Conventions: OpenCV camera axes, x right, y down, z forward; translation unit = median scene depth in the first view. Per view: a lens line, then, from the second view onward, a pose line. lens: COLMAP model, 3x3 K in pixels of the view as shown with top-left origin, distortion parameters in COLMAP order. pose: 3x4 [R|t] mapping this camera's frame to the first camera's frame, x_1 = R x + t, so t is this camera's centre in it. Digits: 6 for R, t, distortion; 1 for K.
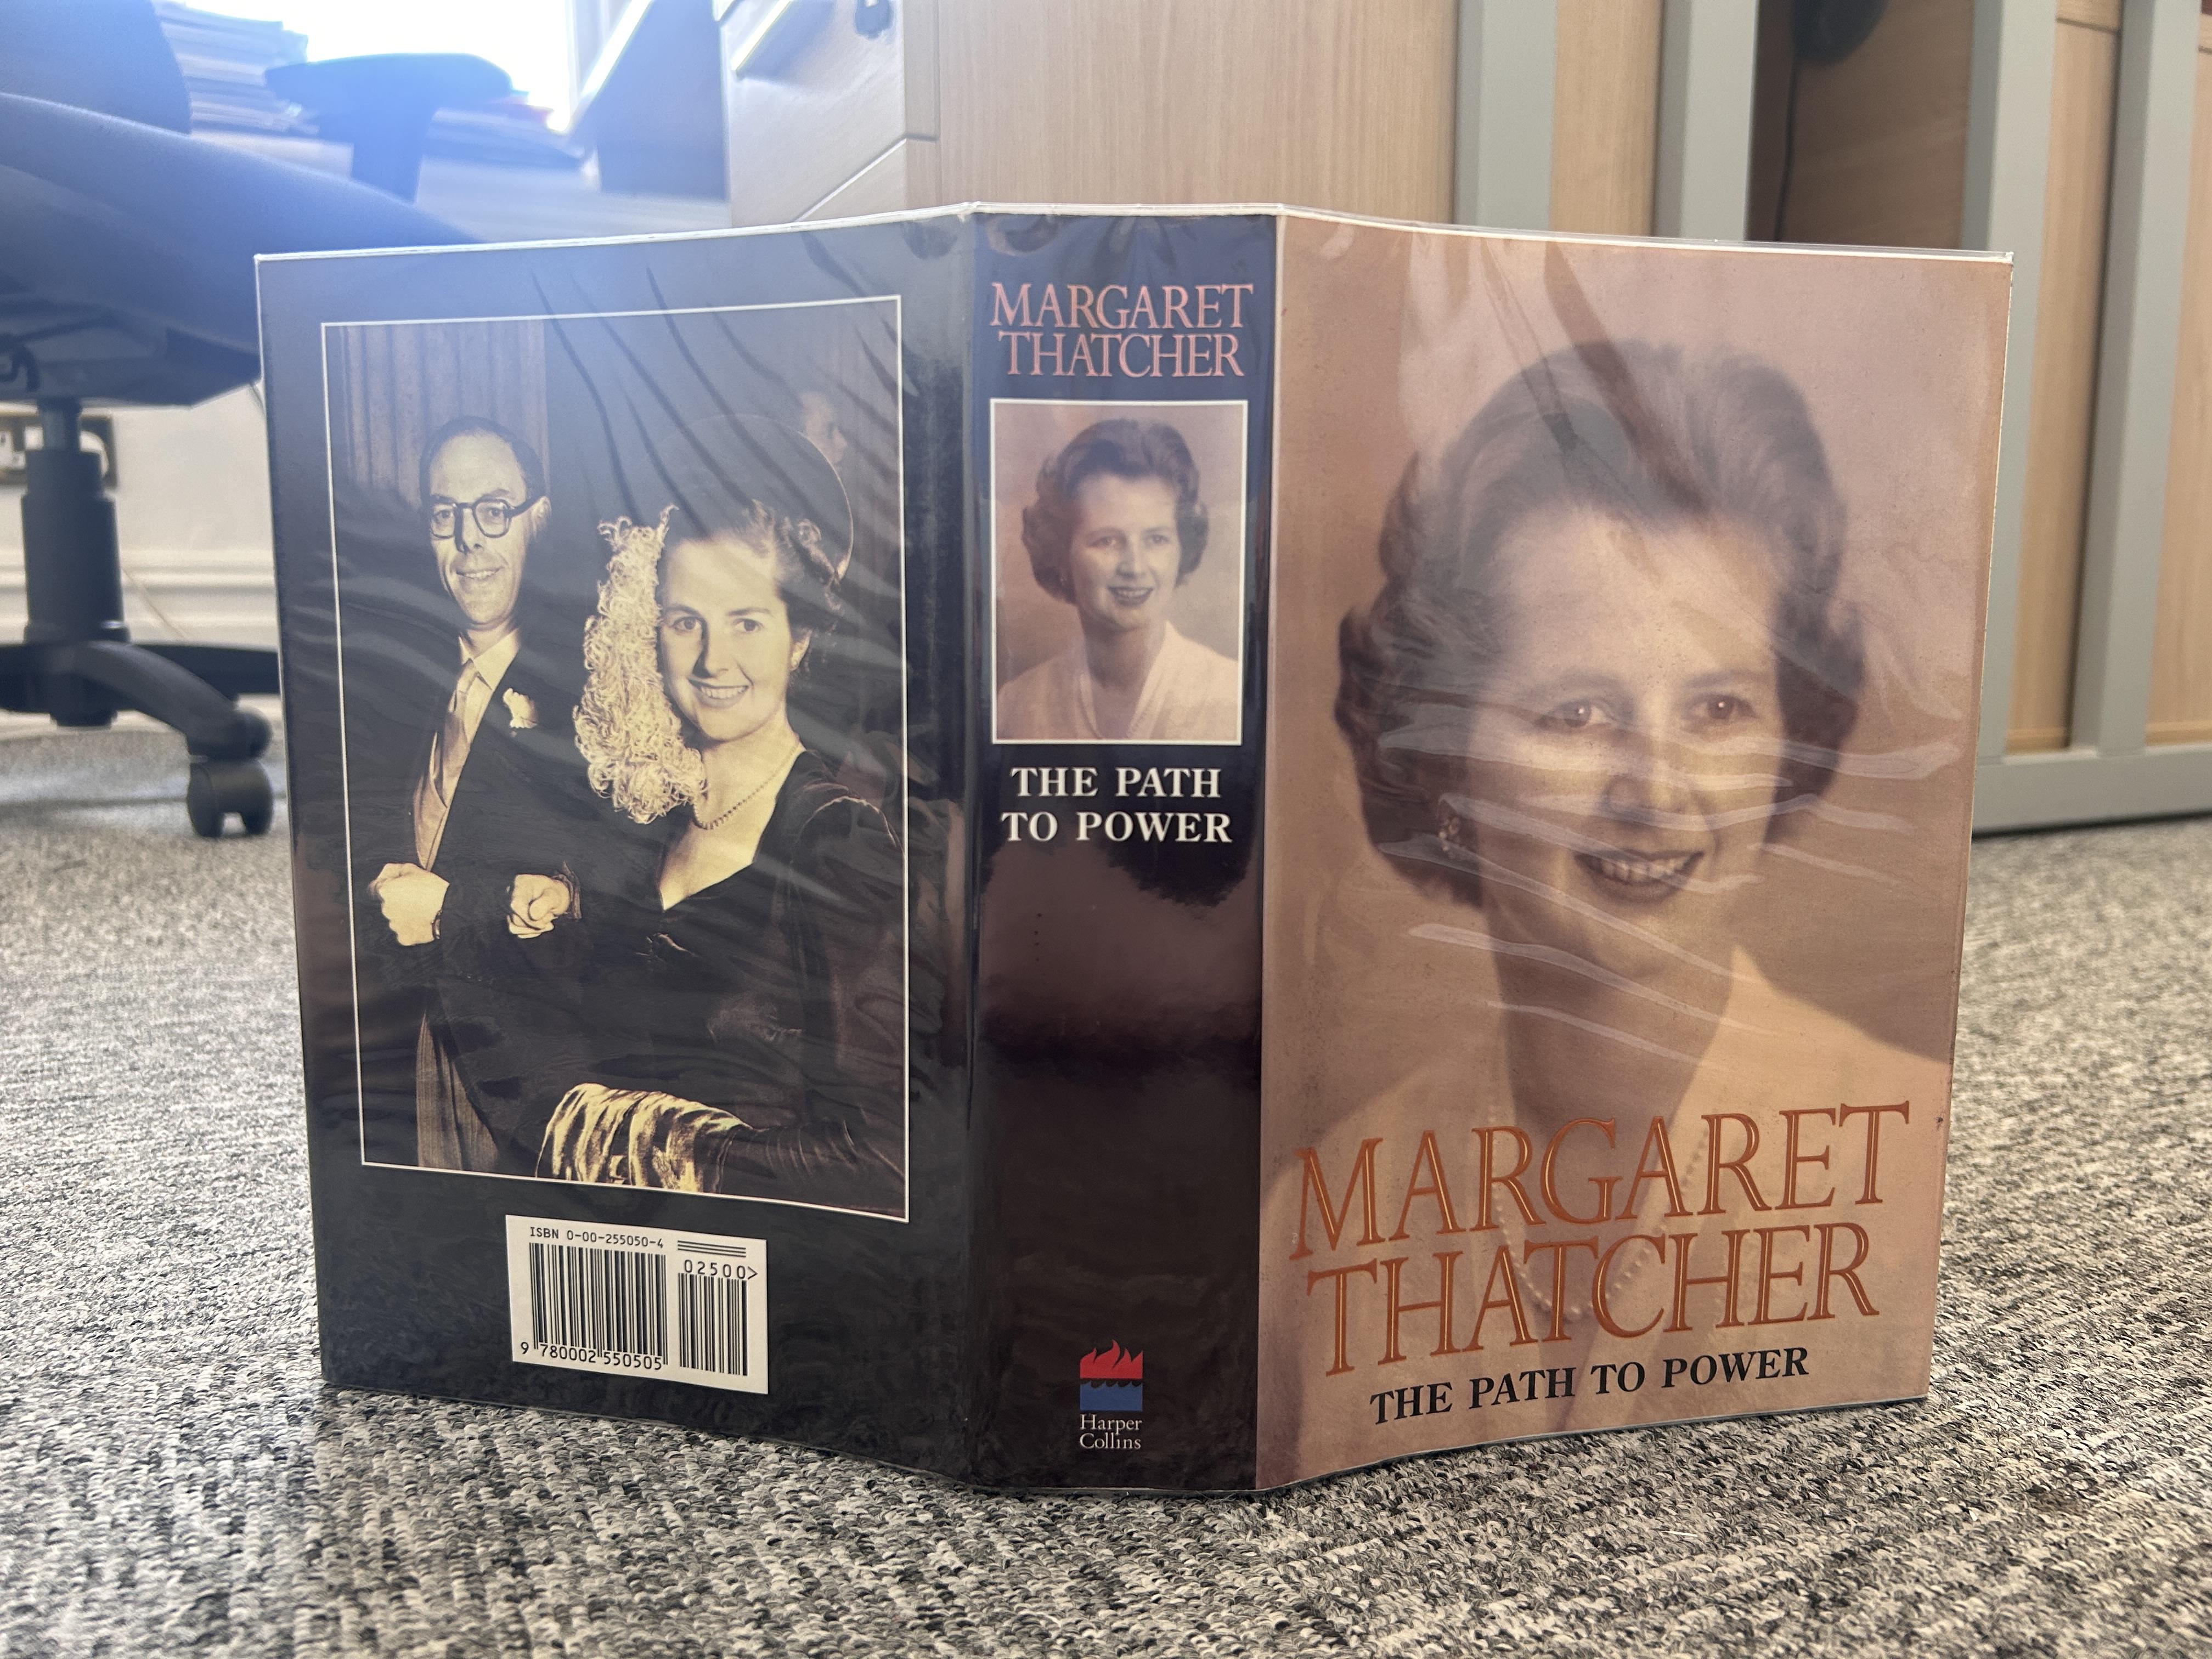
lens RADIAL K [[1707.3, 0, 1105.2], [0, 1707.3, 823.6], [0, 0, 1]] dist [0.009299, -0.021419]
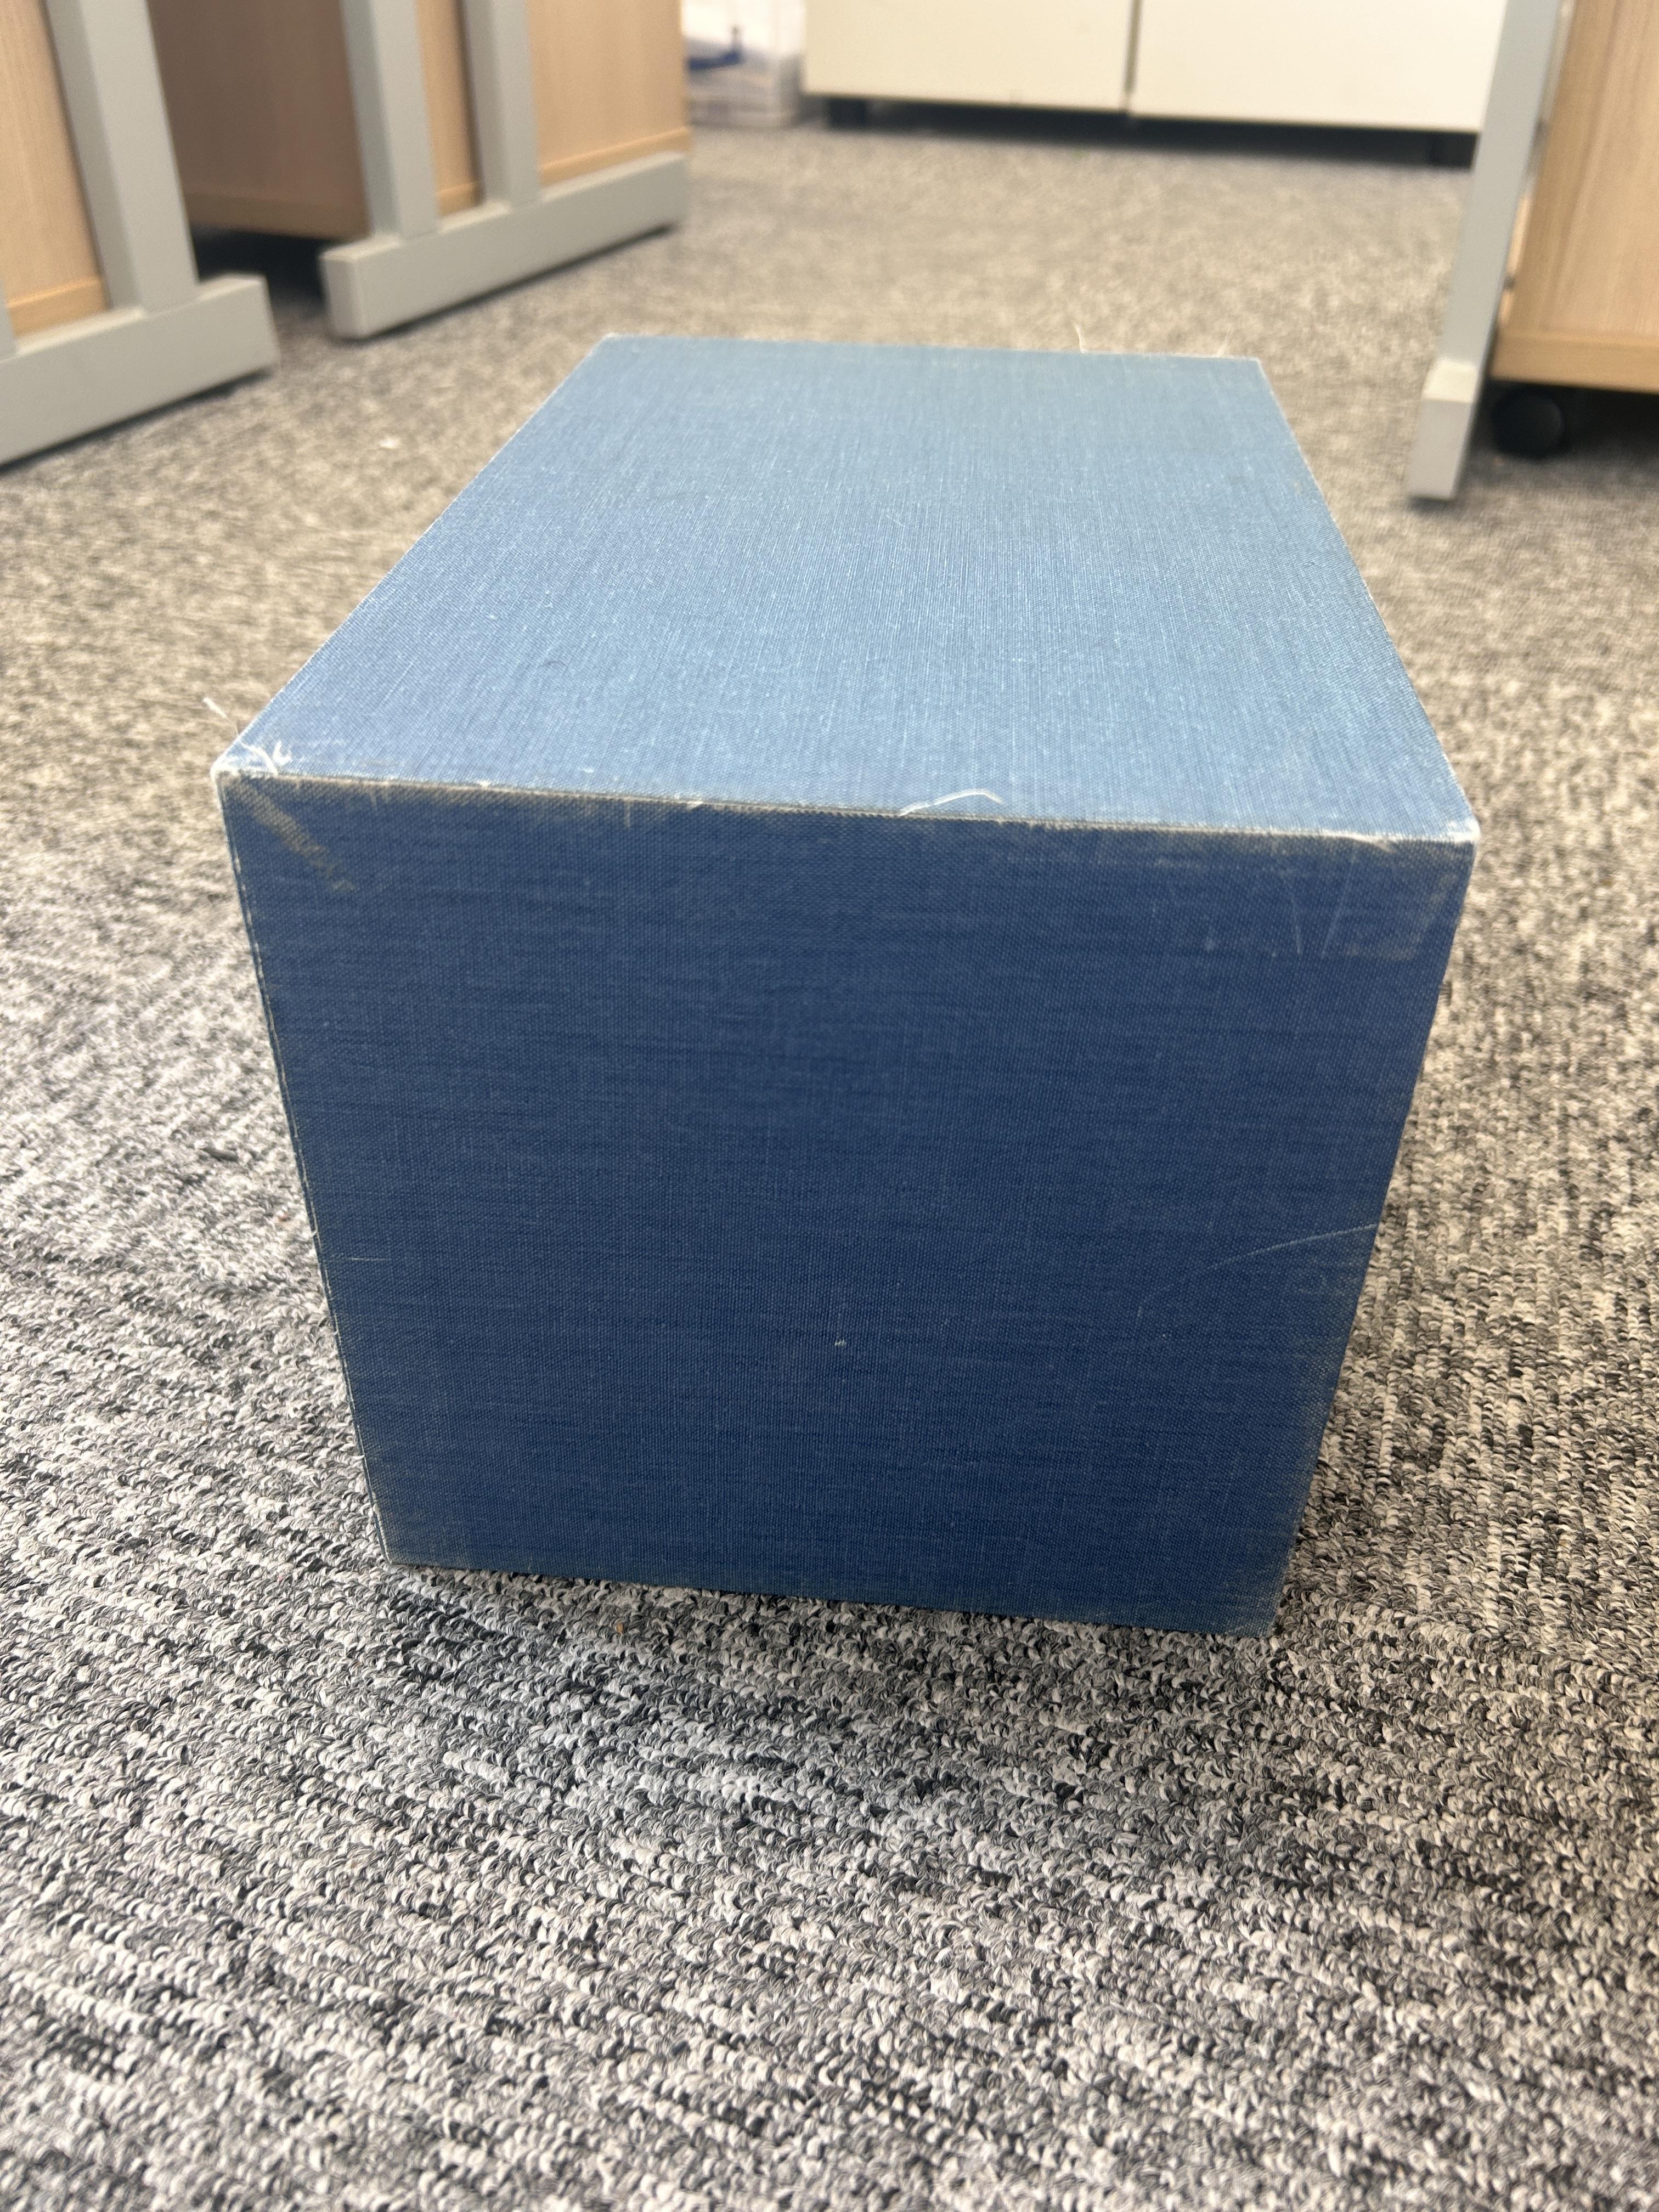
lens RADIAL K [[1707.3, 0, 842.1], [0, 1707.3, 1094.5], [0, 0, 1]] dist [0.009299, -0.021419]
pose [[0.708322, -0.402352, 0.579994, -0.334984], [0.079446, 0.861869, 0.500869, -0.298628], [-0.701405, -0.308699, 0.642446, 0.101878]]
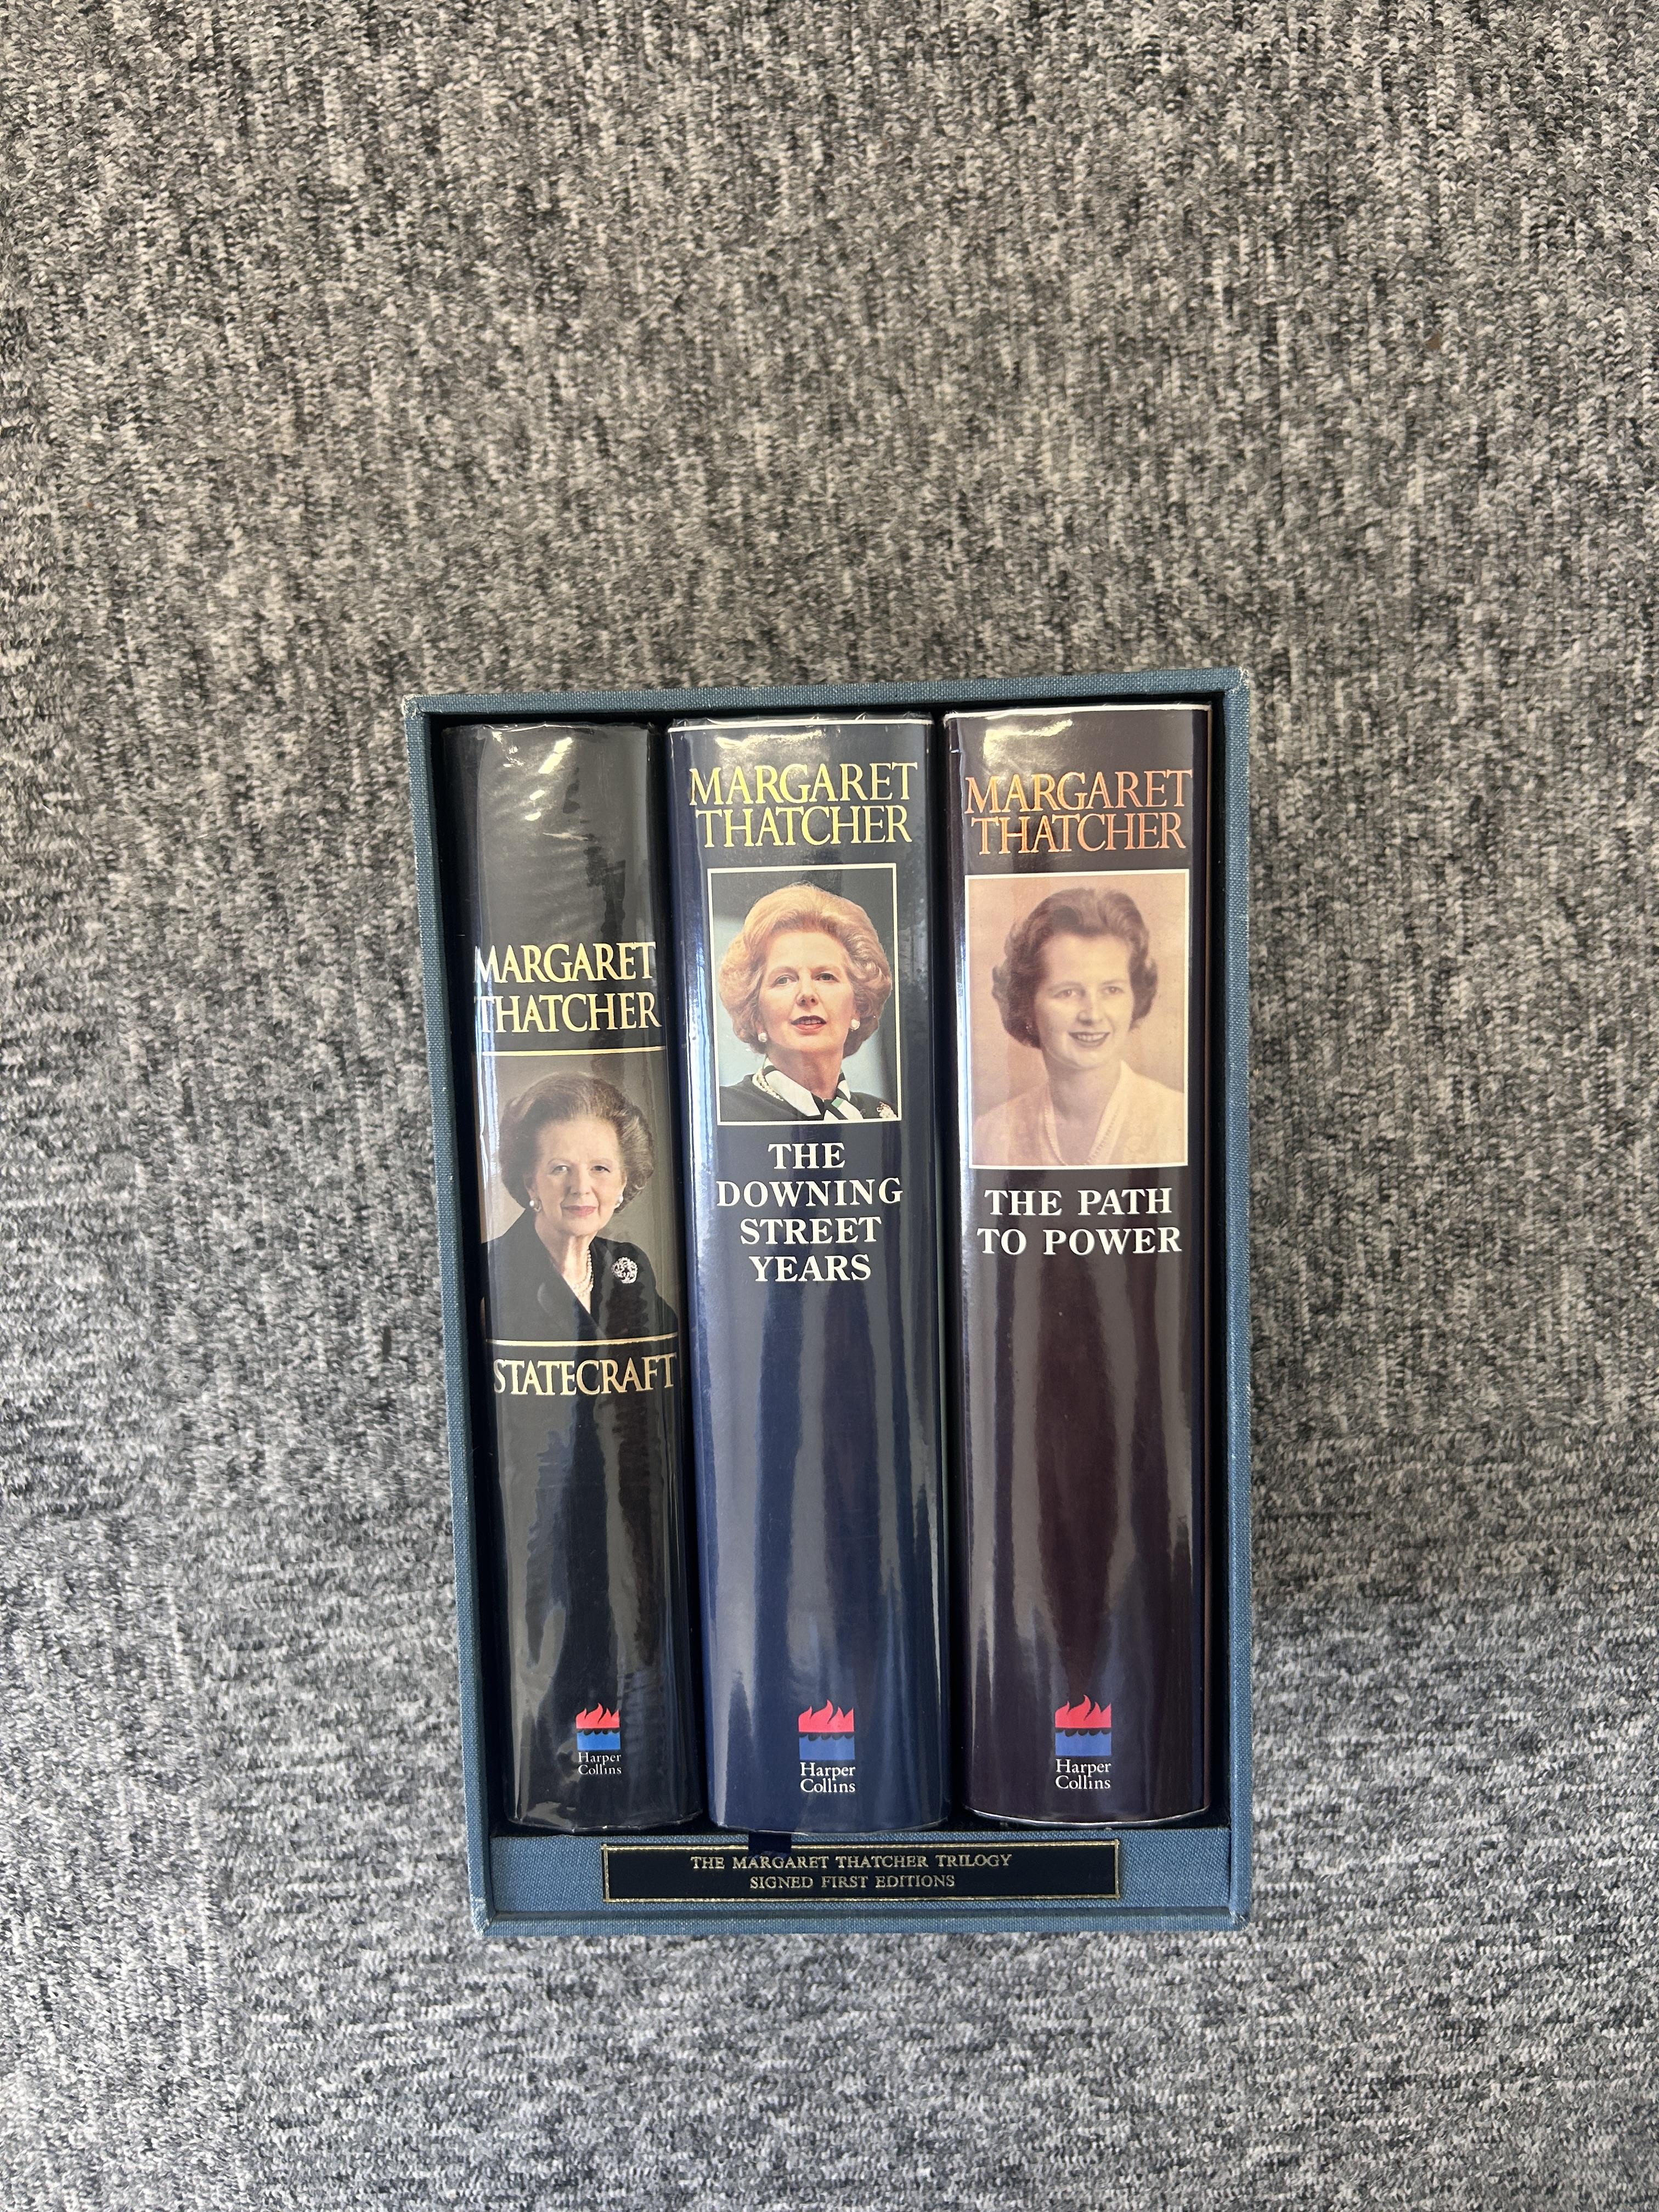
lens RADIAL K [[1707.3, 0, 838.8], [0, 1707.3, 1097.6], [0, 0, 1]] dist [0.009299, -0.021419]
pose [[0.368072, -0.921149, -0.126521, 0.661052], [0.160216, -0.071205, 0.984510, -1.139616], [-0.915890, -0.382642, 0.121374, 0.760376]]
